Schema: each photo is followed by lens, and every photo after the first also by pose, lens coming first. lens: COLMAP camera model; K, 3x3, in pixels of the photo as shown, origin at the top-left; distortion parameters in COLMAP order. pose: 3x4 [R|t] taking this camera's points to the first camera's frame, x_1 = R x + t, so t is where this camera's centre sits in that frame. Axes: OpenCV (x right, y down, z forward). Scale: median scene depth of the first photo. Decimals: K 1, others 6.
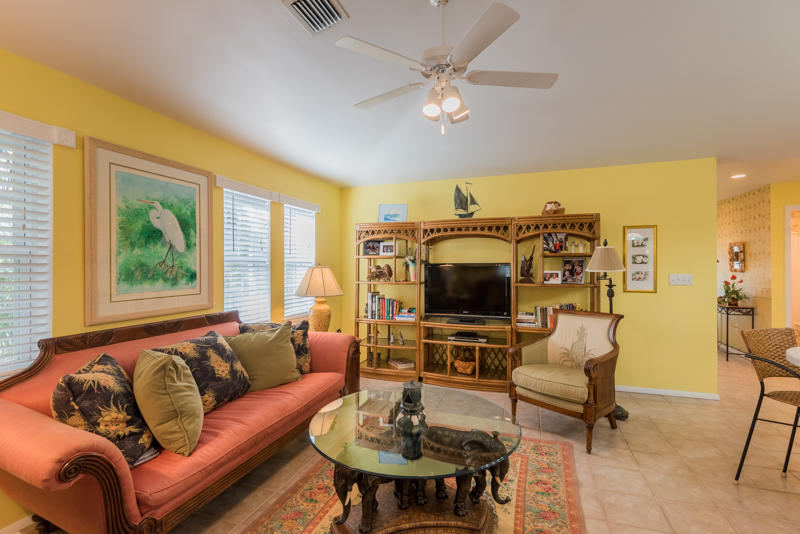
lens RADIAL K [[370.2, 0, 401.9], [0, 370.2, 266.1], [0, 0, 1]] dist [0.012626, -0.001789]
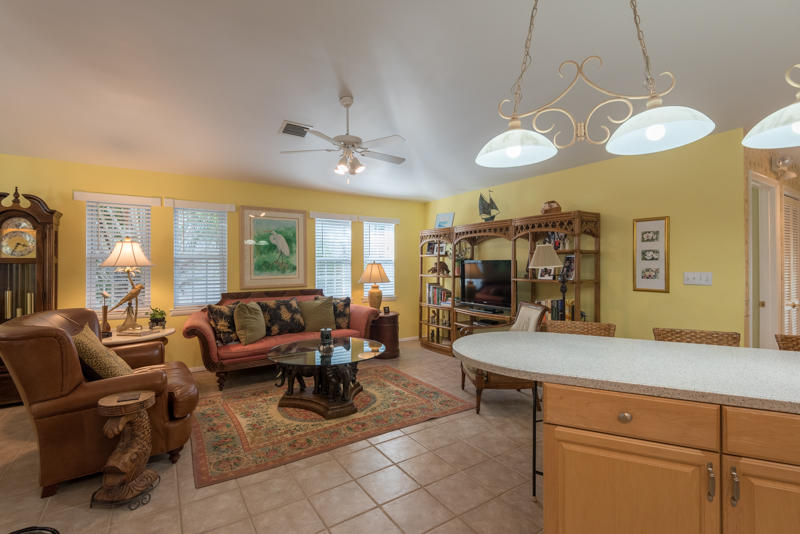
lens RADIAL K [[370.2, 0, 408.1], [0, 370.2, 264.9], [0, 0, 1]] dist [0.012626, -0.001789]
pose [[0.786112, 0.003176, -0.618076, 0.809861], [0.002133, 0.999967, 0.007850, -0.002759], [0.618081, -0.007489, 0.786079, -0.086324]]
